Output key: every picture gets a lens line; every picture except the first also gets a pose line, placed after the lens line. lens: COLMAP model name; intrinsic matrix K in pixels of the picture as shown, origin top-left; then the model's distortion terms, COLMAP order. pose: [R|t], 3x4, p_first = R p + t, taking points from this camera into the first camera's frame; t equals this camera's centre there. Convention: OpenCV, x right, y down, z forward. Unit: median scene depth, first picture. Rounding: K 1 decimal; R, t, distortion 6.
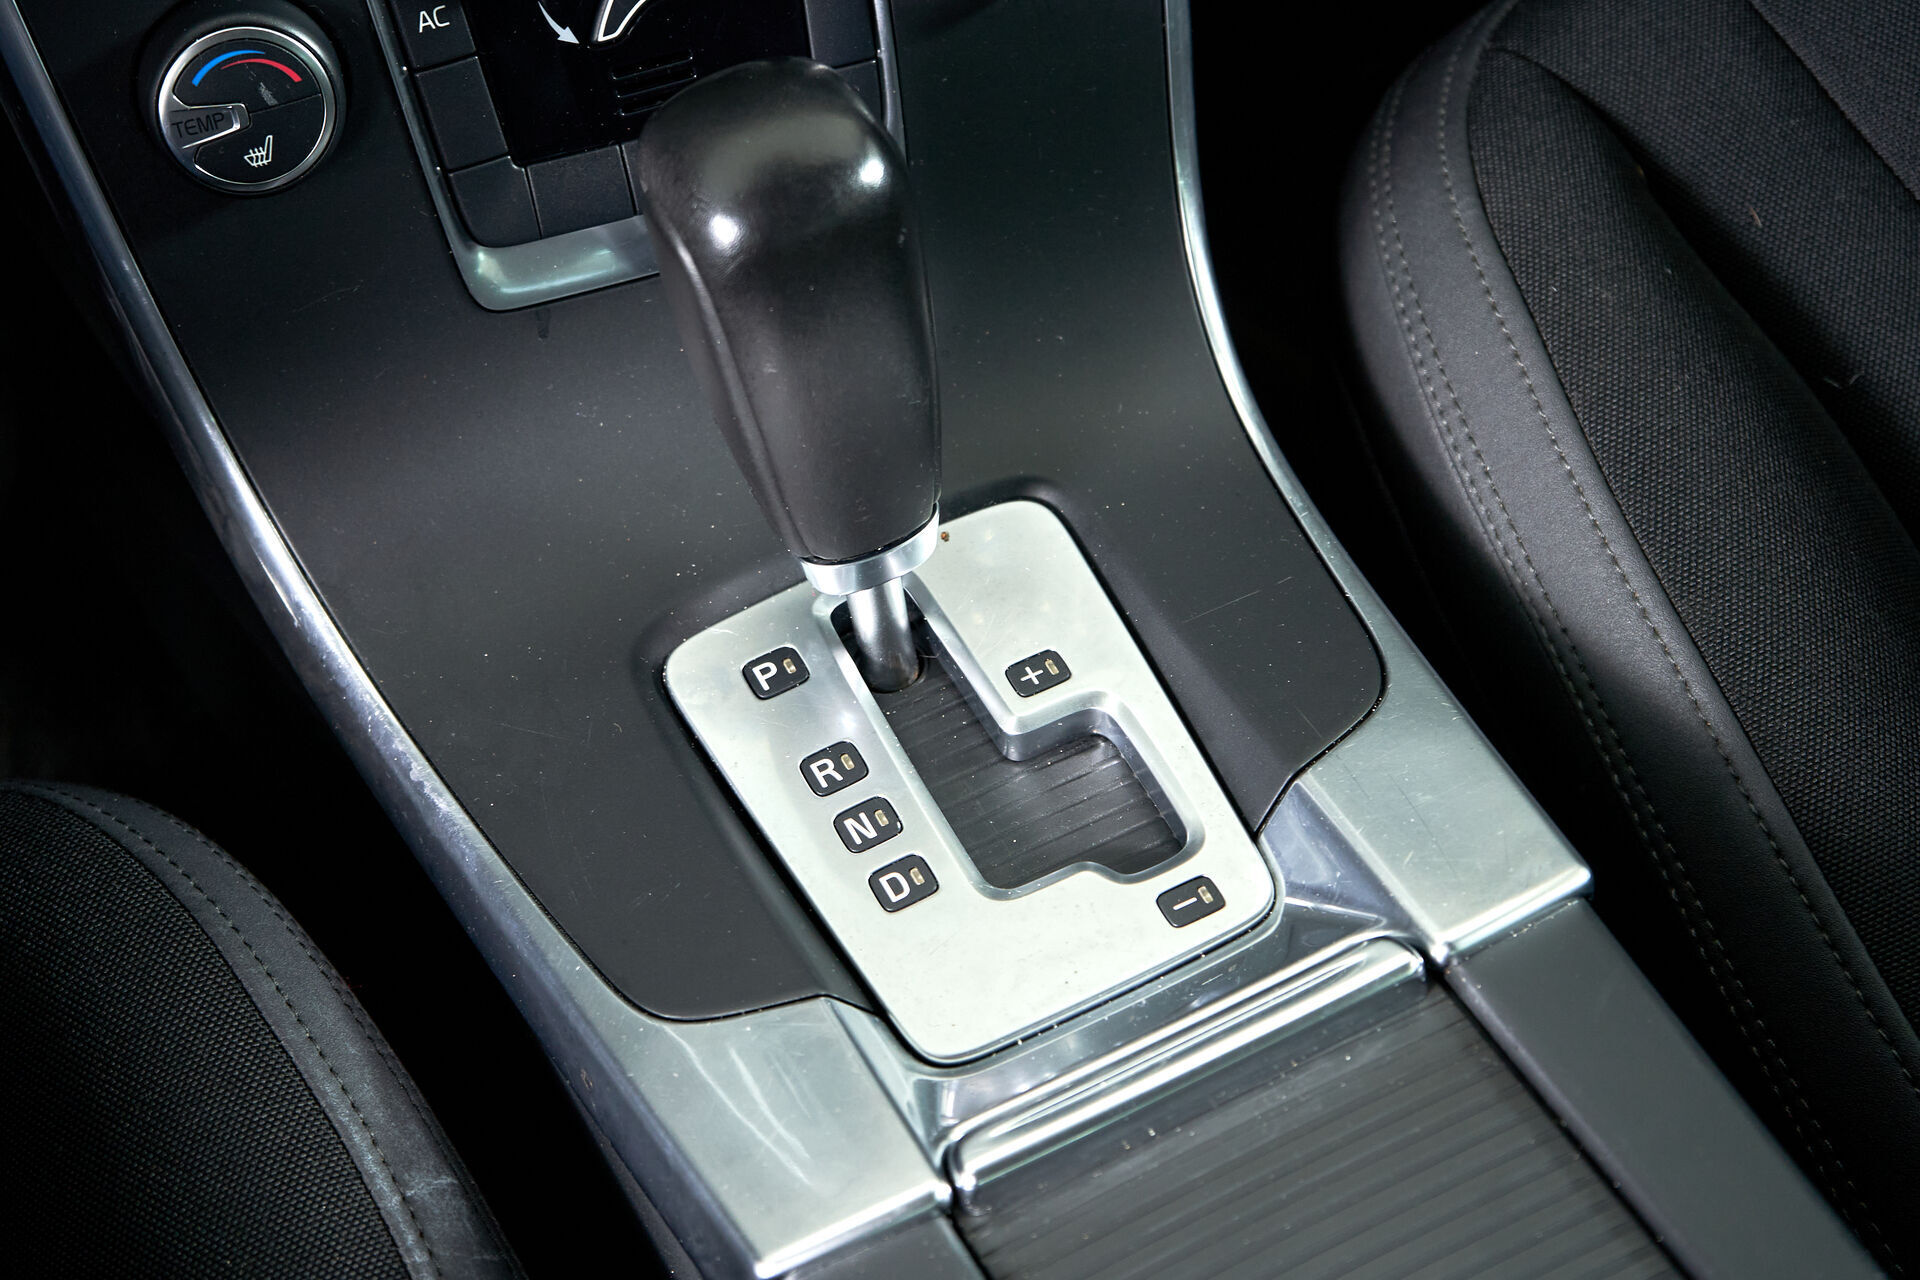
lens RADIAL K [[3451.4, 0, 960.0], [0, 3451.4, 640.0], [0, 0, 1]] dist [0.003156, 0.012691]
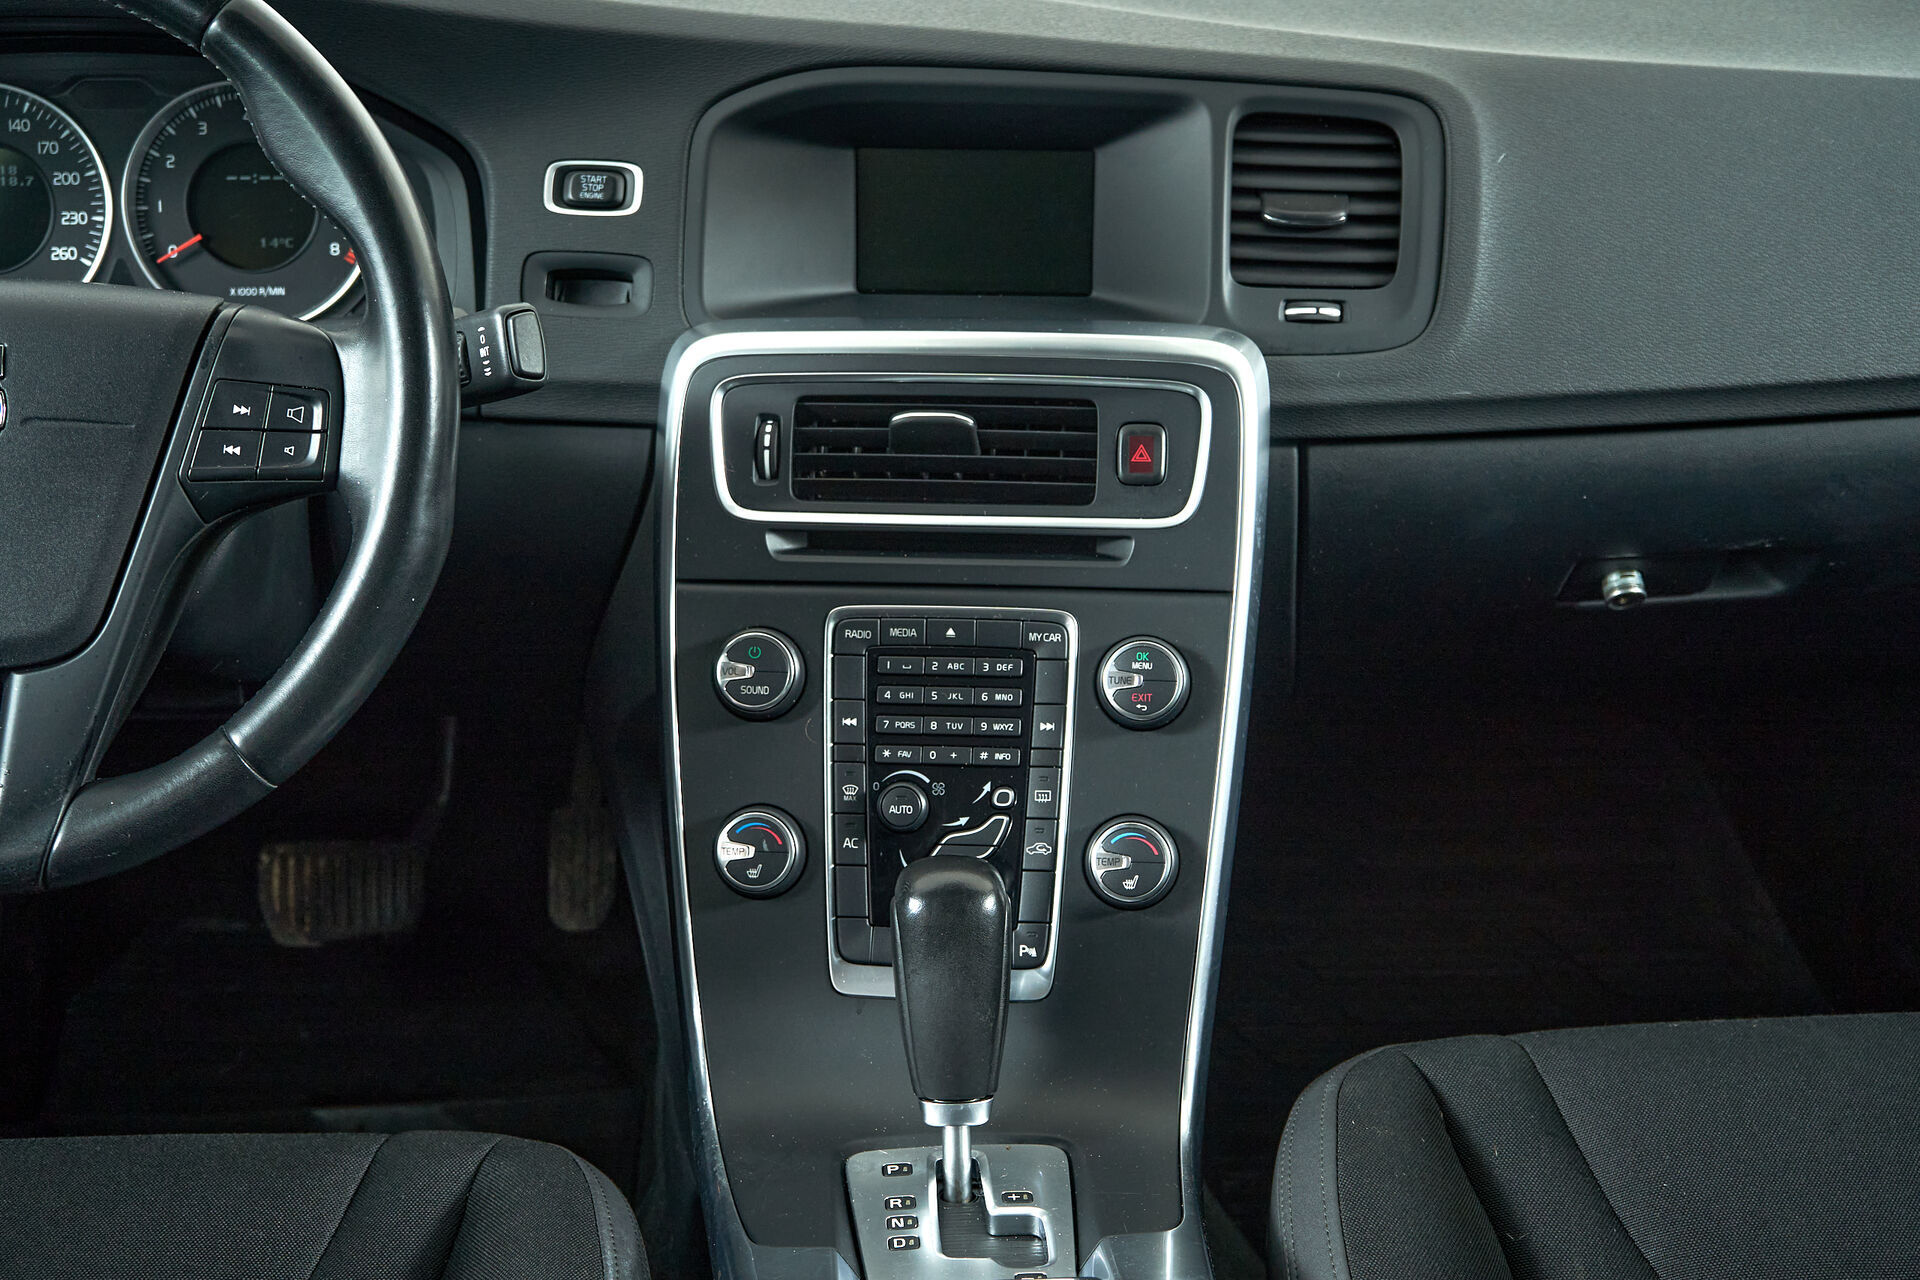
lens RADIAL K [[2918.2, 0, 950.9], [0, 2918.2, 694.0], [0, 0, 1]] dist [-0.016936, 0.102919]
pose [[0.914848, 0.176582, -0.363143, 0.558872], [-0.346226, 0.805824, -0.480390, 0.608844], [0.207801, 0.565214, 0.798343, -0.512982]]
